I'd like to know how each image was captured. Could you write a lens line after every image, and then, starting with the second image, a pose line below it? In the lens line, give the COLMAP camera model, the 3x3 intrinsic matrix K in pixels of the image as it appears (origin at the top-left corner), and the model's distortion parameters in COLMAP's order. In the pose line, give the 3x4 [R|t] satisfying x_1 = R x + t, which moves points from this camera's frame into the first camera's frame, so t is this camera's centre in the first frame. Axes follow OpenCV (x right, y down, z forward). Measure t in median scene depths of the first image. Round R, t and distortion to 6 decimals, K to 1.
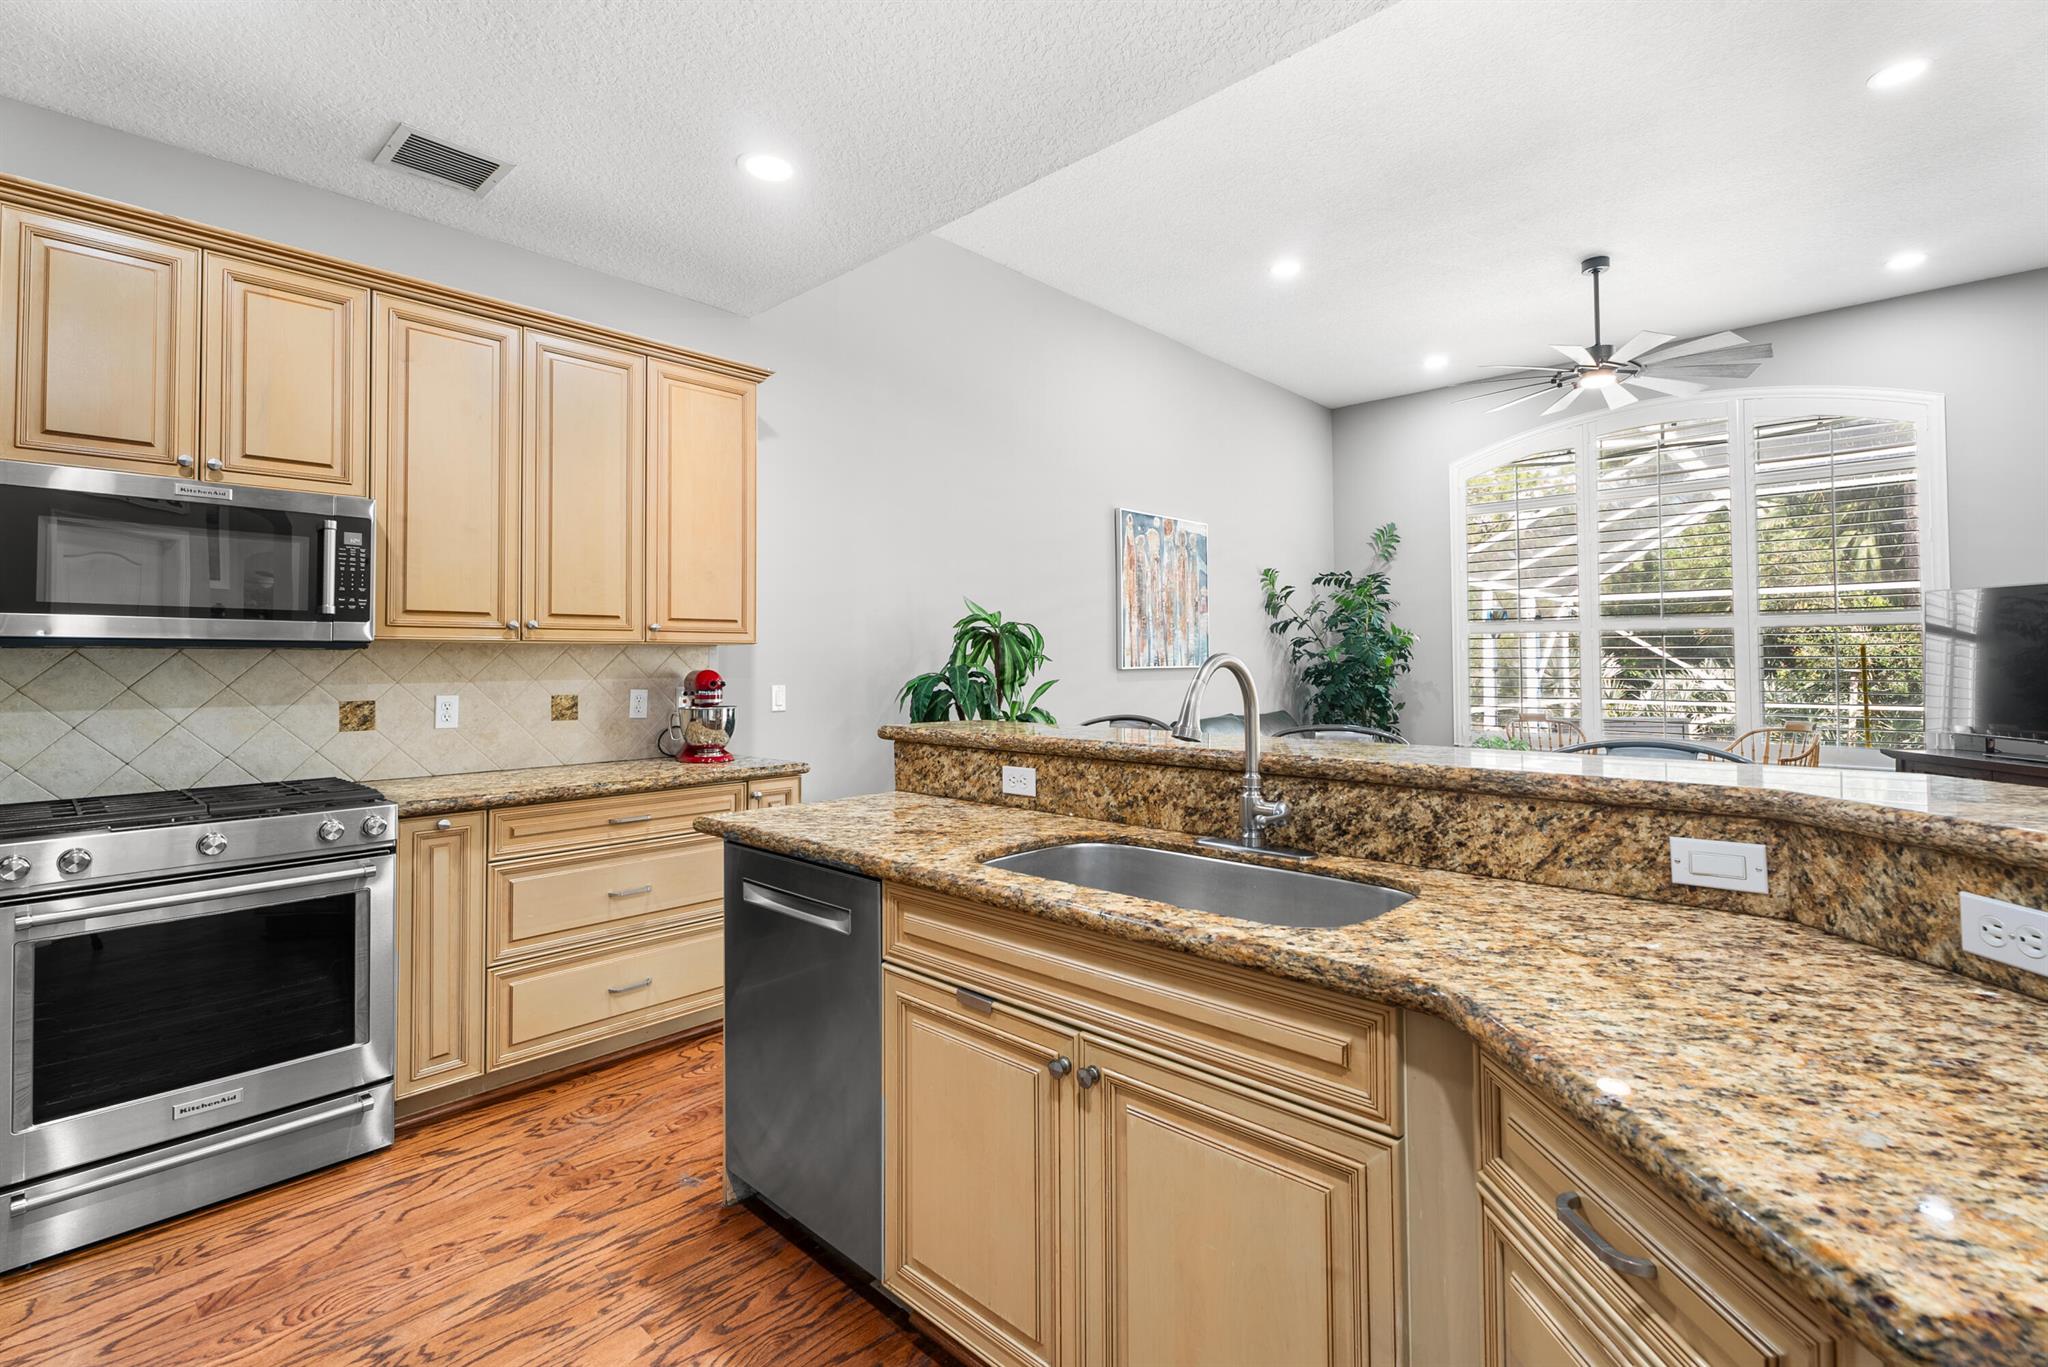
lens RADIAL K [[918.9, 0, 1022.2], [0, 918.9, 631.2], [0, 0, 1]] dist [0.002014, -0.001094]
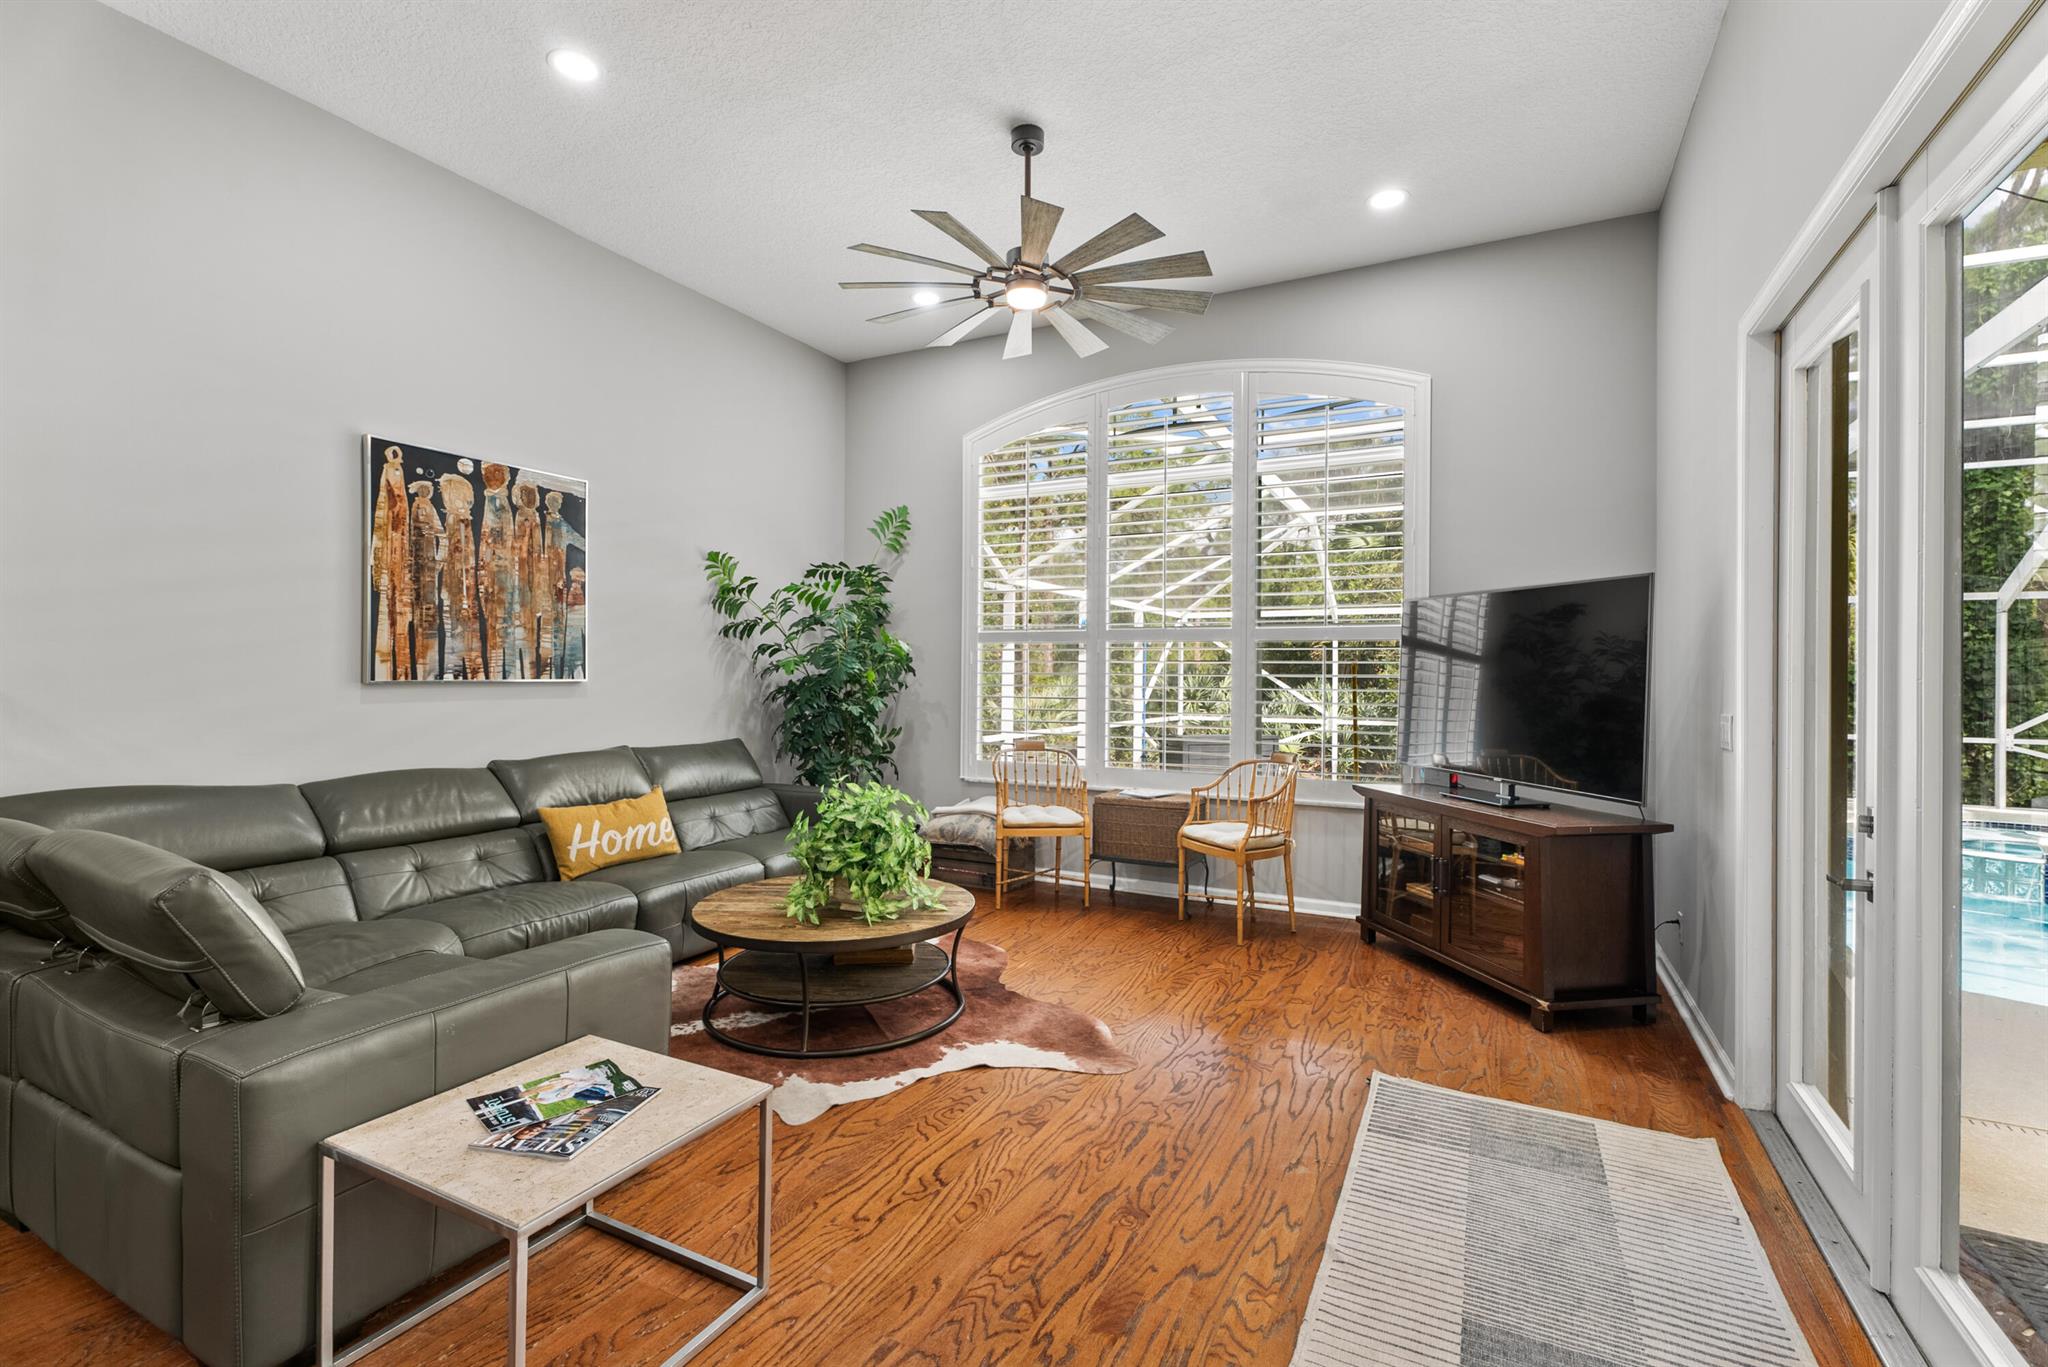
lens RADIAL K [[918.9, 0, 1023.0], [0, 918.9, 673.4], [0, 0, 1]] dist [0.002014, -0.001094]
pose [[0.960497, 0.011396, 0.278058, 0.361987], [-0.020485, 0.999346, 0.029807, 0.005106], [-0.277536, -0.034326, 0.960102, 0.242734]]
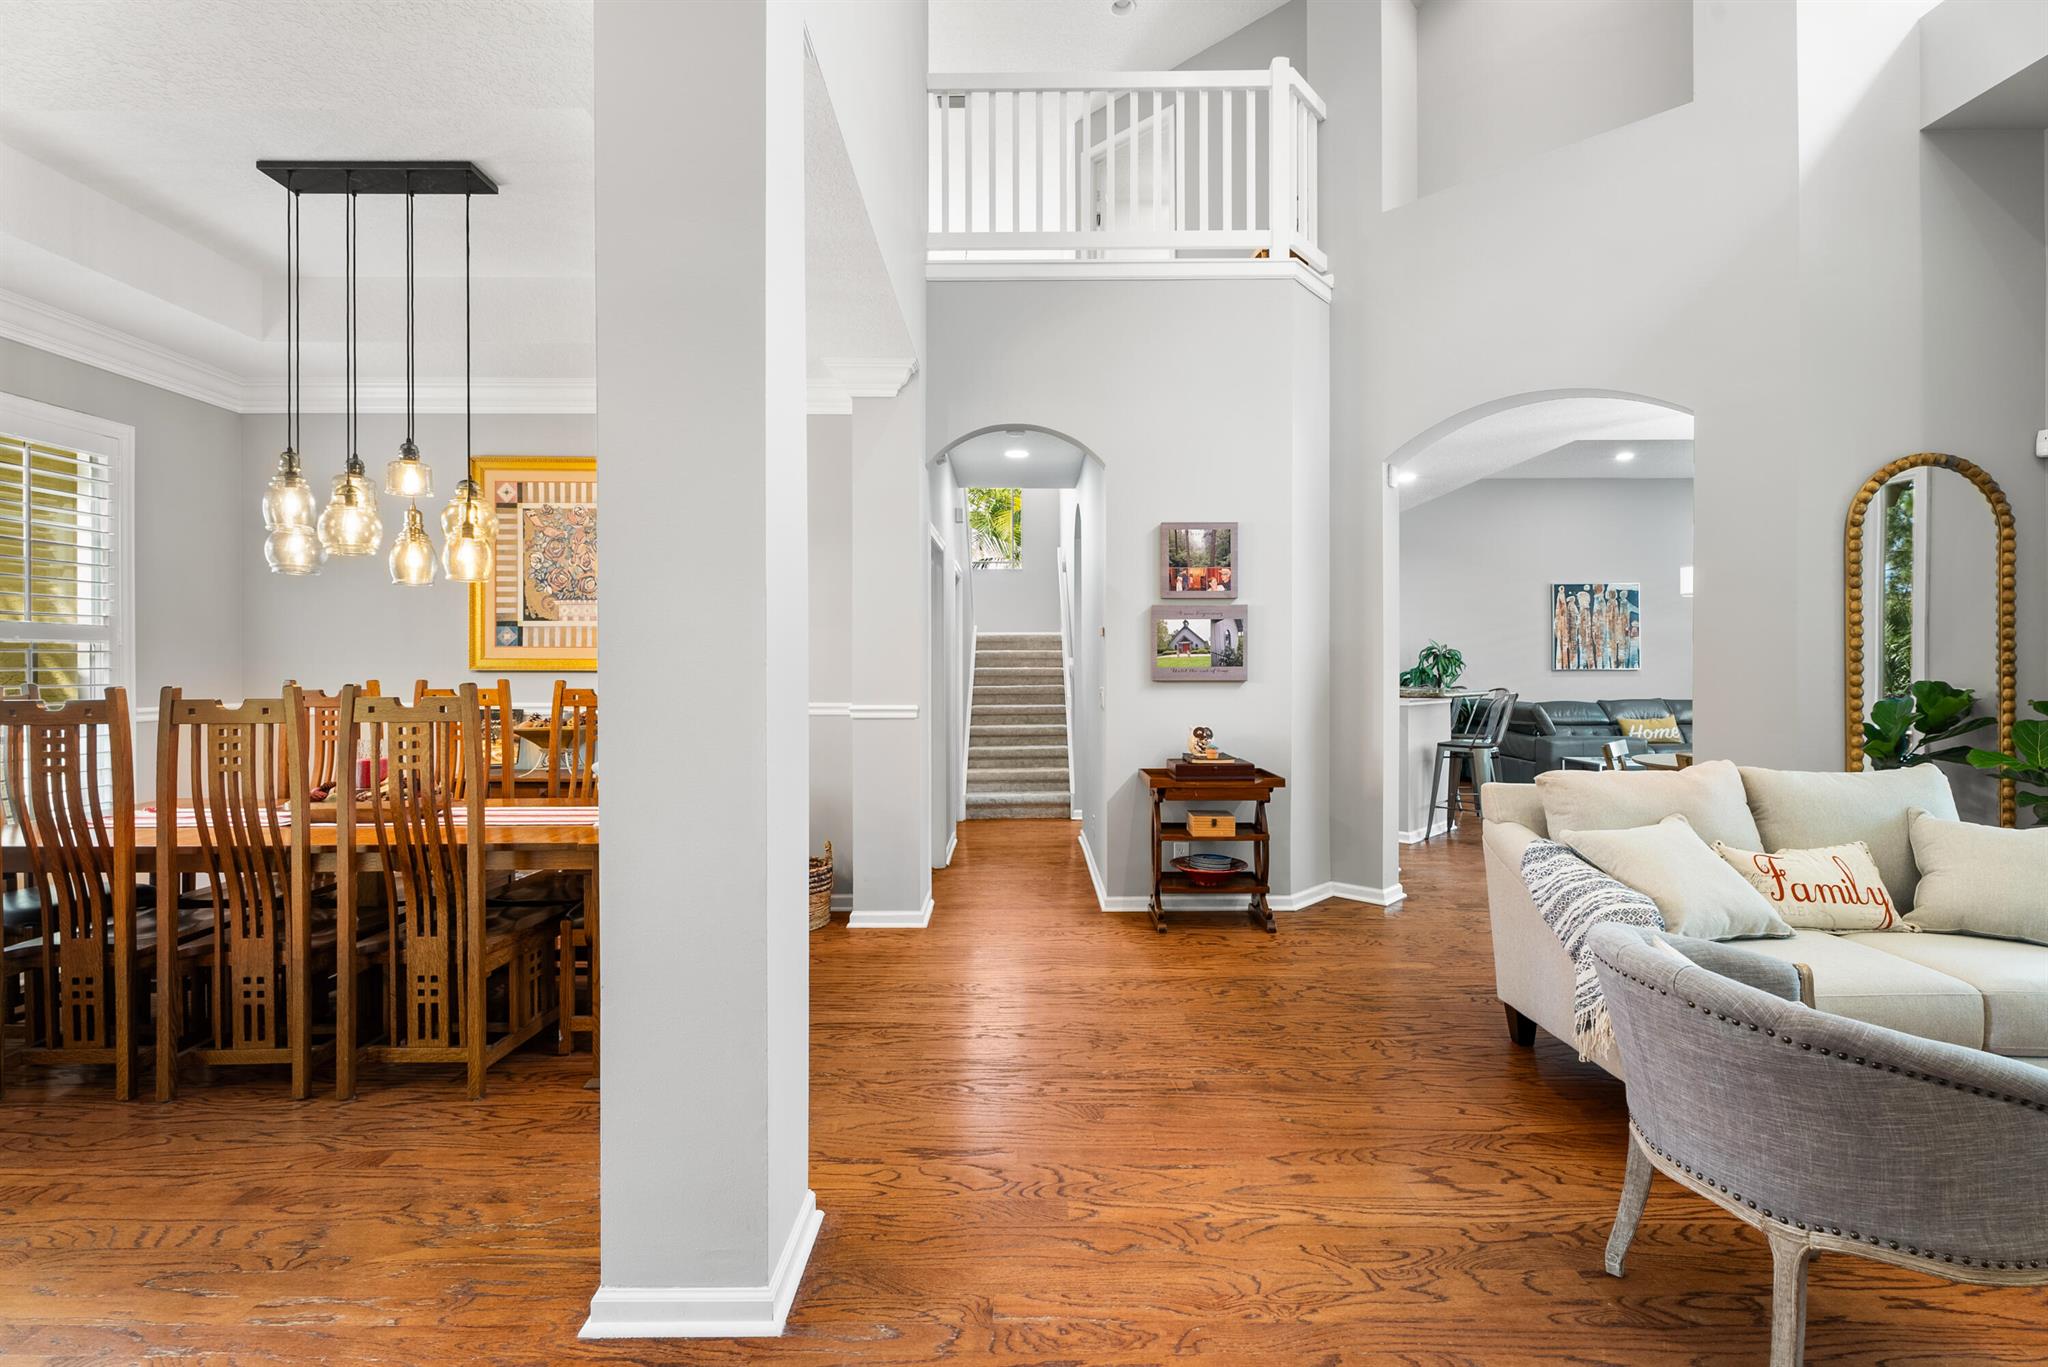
lens RADIAL K [[918.9, 0, 1023.6], [0, 918.9, 664.0], [0, 0, 1]] dist [0.002014, -0.001094]
pose [[0.689791, 0.000056, -0.724008, 0.697567], [0.024857, 0.999409, 0.023759, -0.041285], [0.723582, -0.034385, 0.689382, -1.035176]]
